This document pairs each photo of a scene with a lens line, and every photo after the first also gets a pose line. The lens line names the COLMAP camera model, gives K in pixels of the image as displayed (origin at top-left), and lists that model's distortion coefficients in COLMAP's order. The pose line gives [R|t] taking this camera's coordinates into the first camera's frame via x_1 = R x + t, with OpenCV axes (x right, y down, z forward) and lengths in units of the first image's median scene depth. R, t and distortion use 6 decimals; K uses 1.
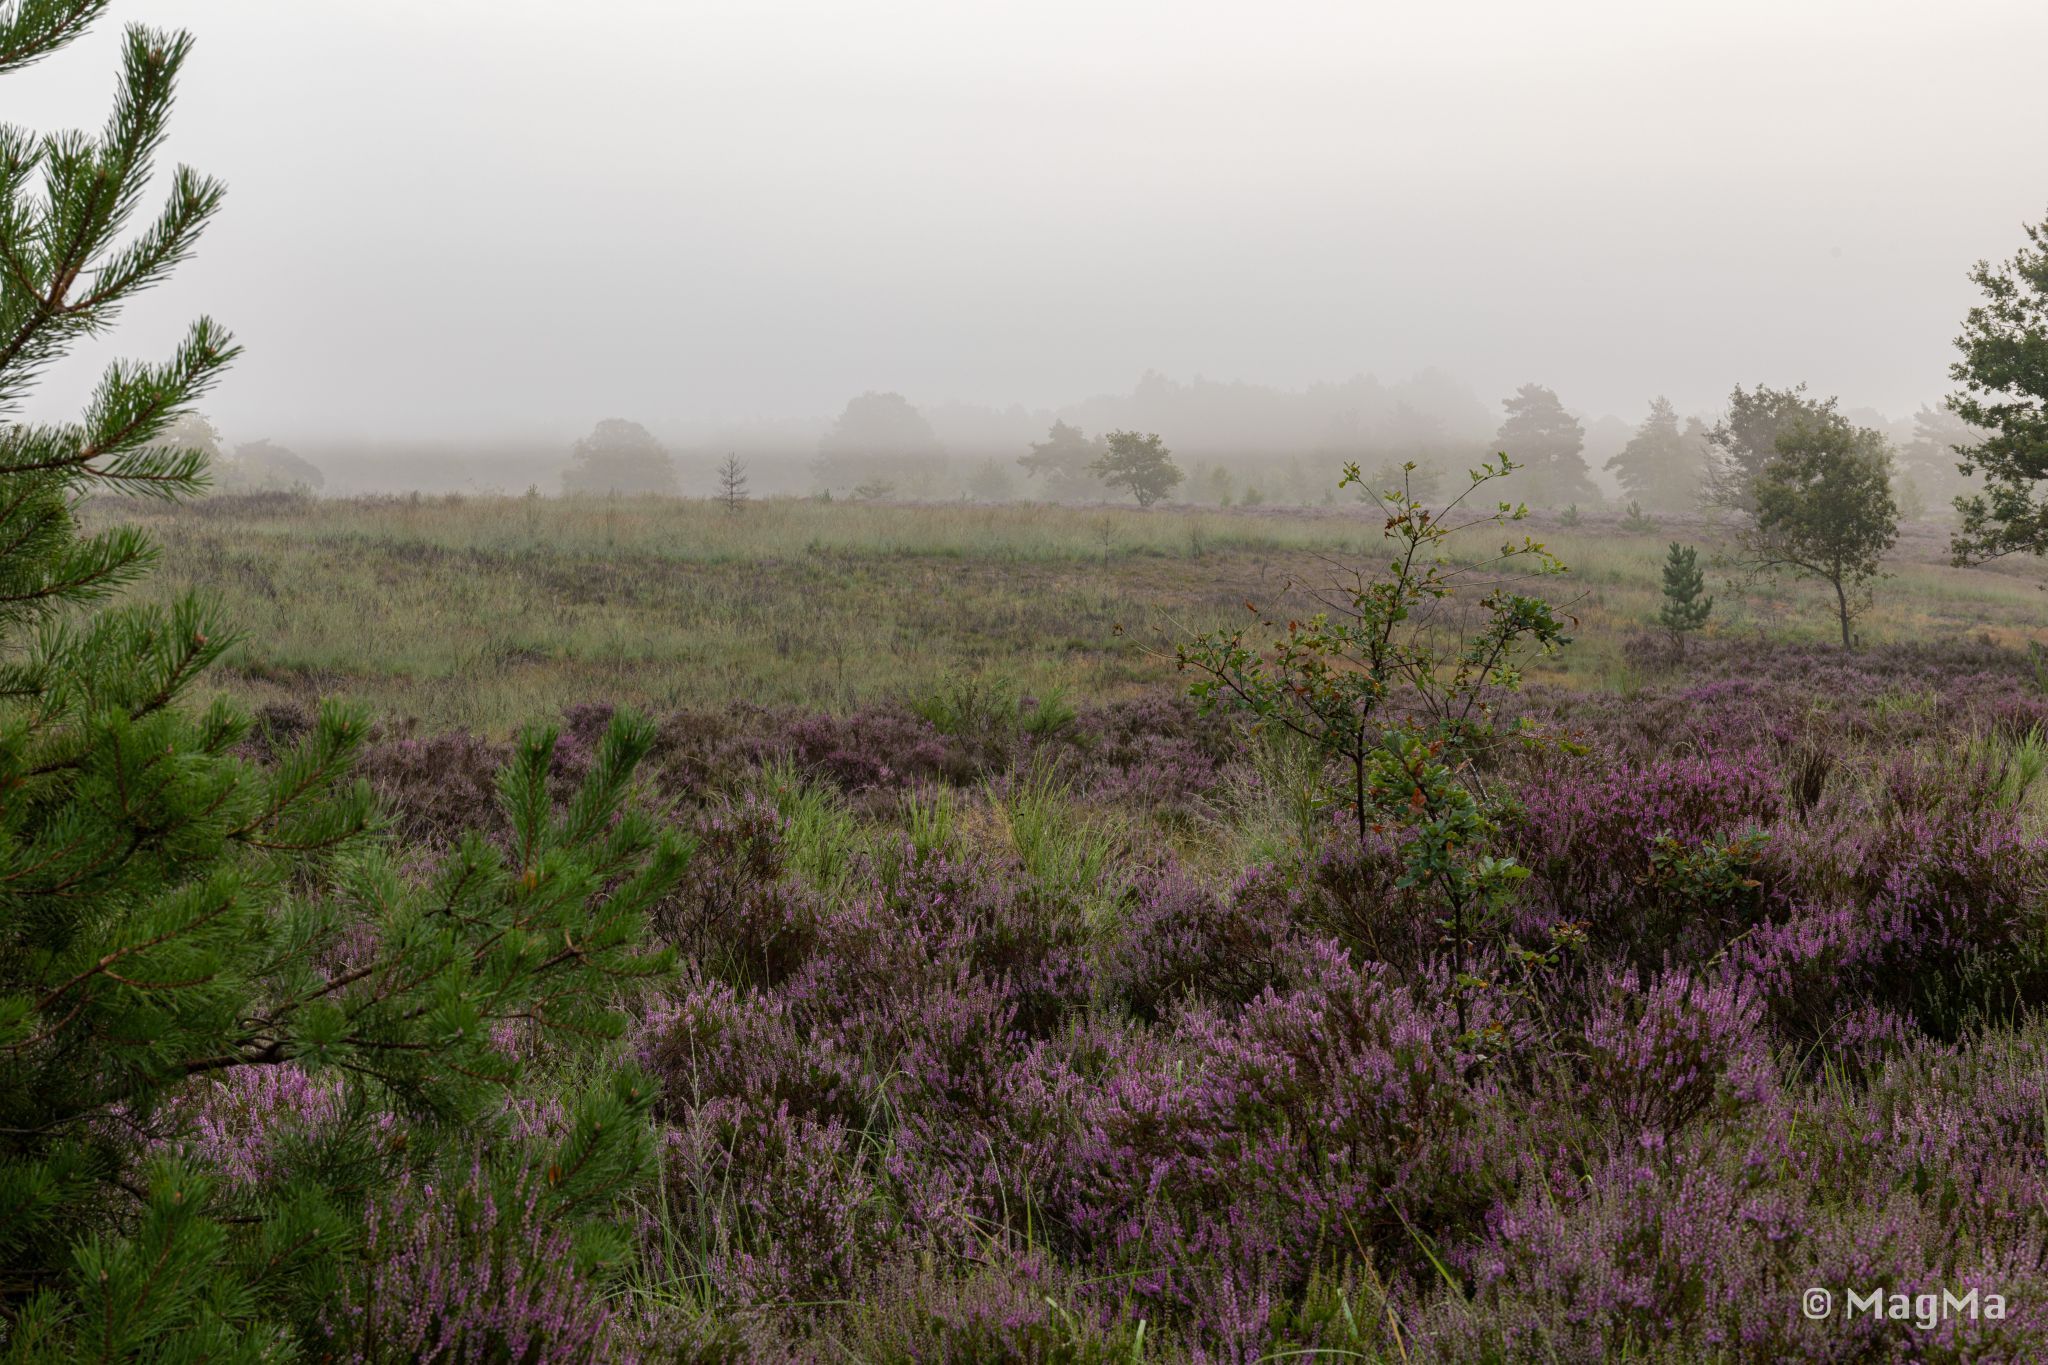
lens RADIAL K [[3821.3, 0, 1024.0], [0, 3821.3, 682.5], [0, 0, 1]] dist [-0.095131, -0.047396]
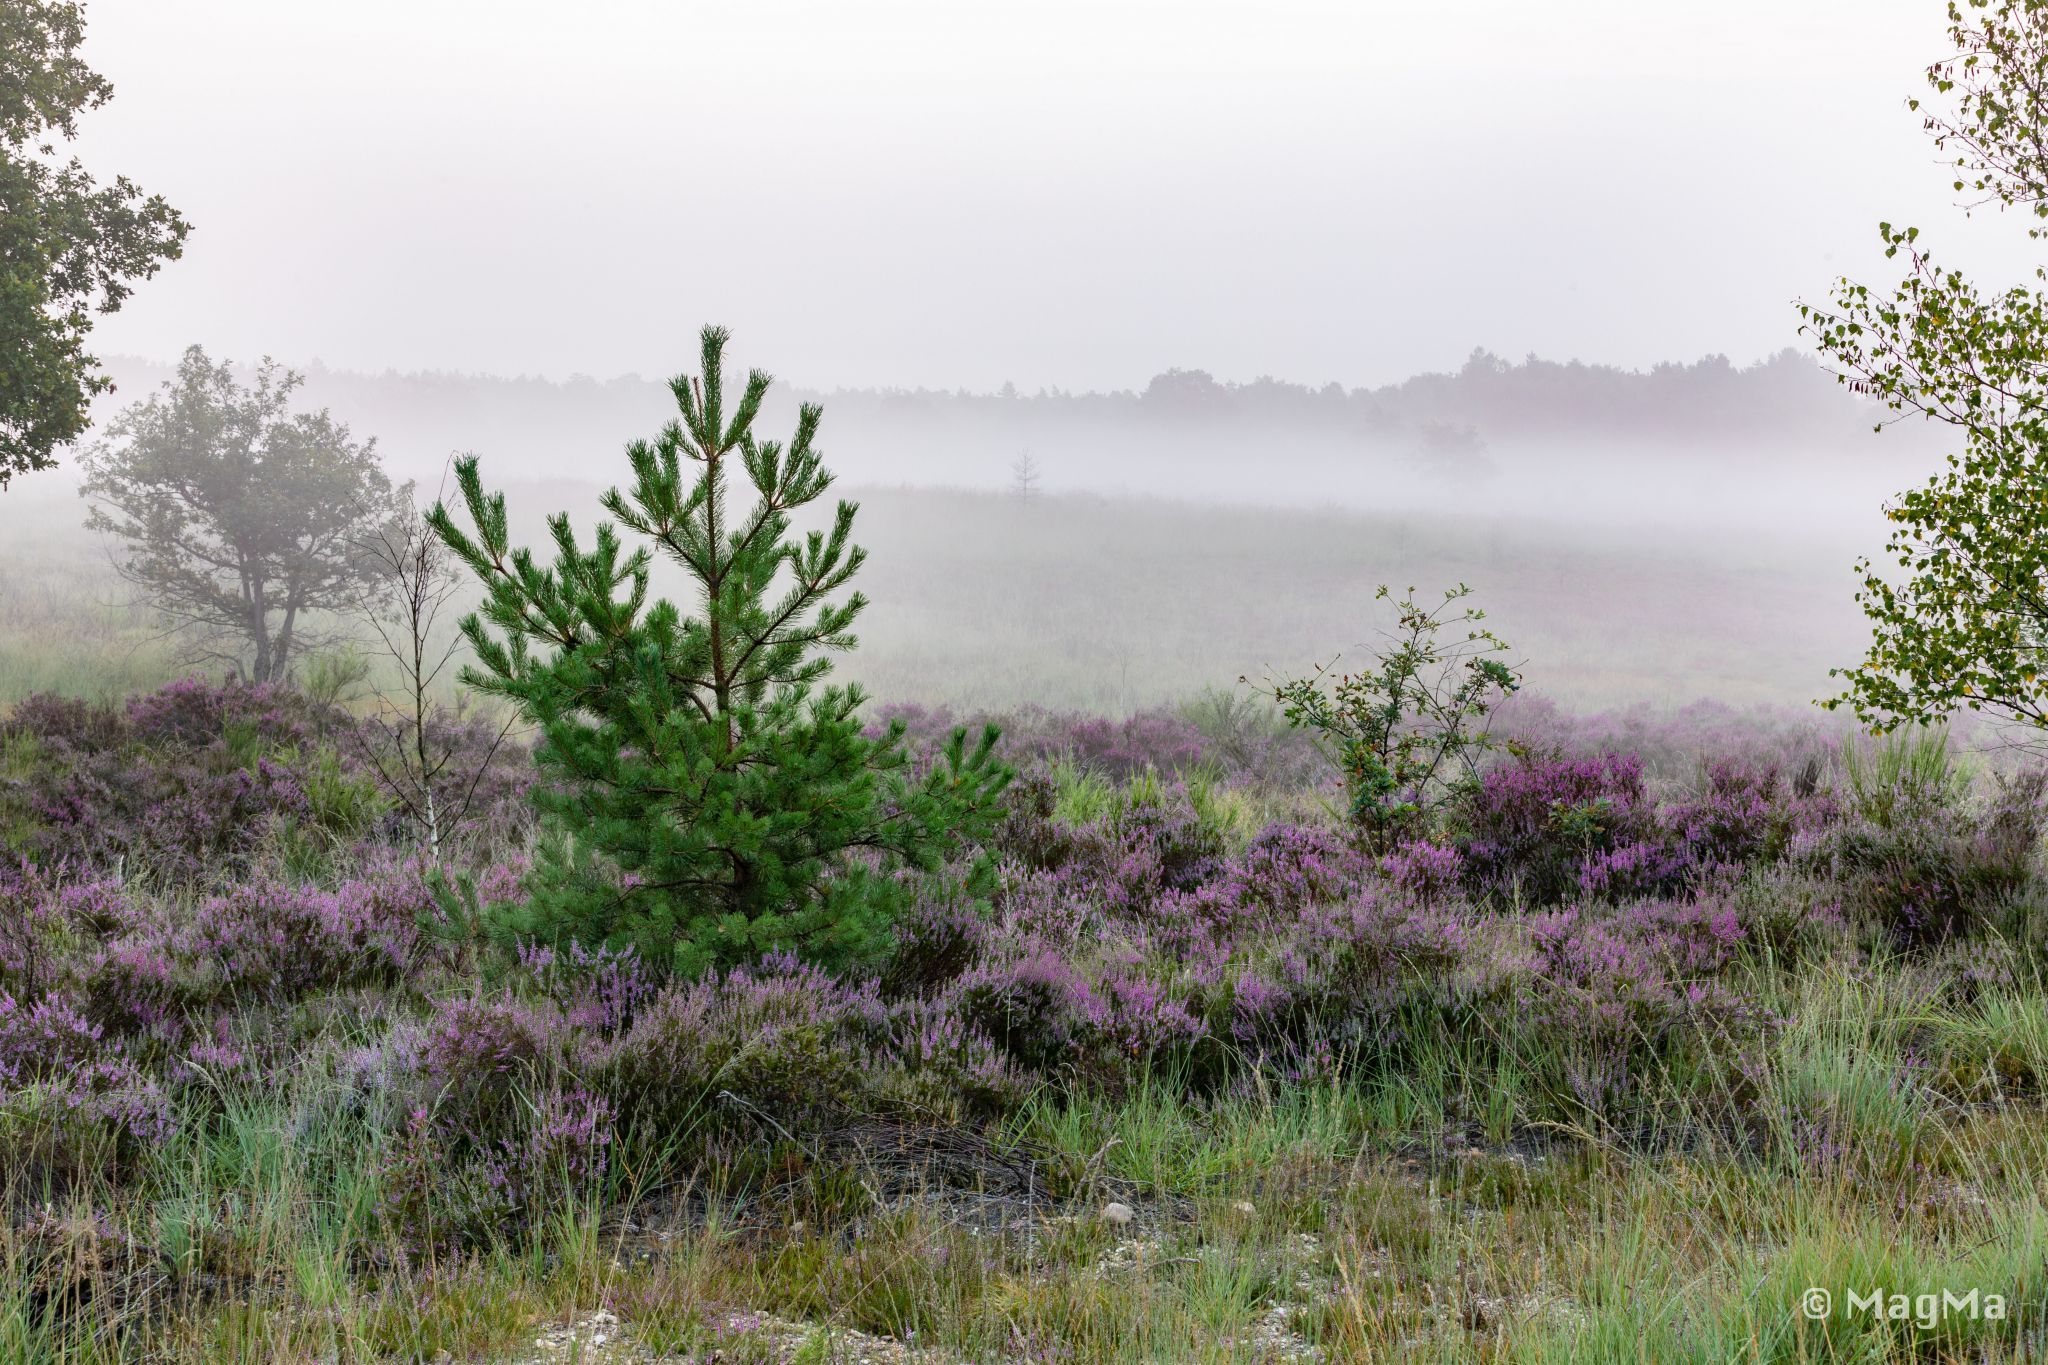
lens RADIAL K [[4171.3, 0, 1024.0], [0, 4171.3, 682.5], [0, 0, 1]] dist [0.149500, -0.336927]
pose [[0.996979, 0.018547, -0.075421, 0.067548], [-0.018501, 0.999828, 0.001299, -0.012316], [0.075432, 0.000101, 0.997151, -0.928418]]
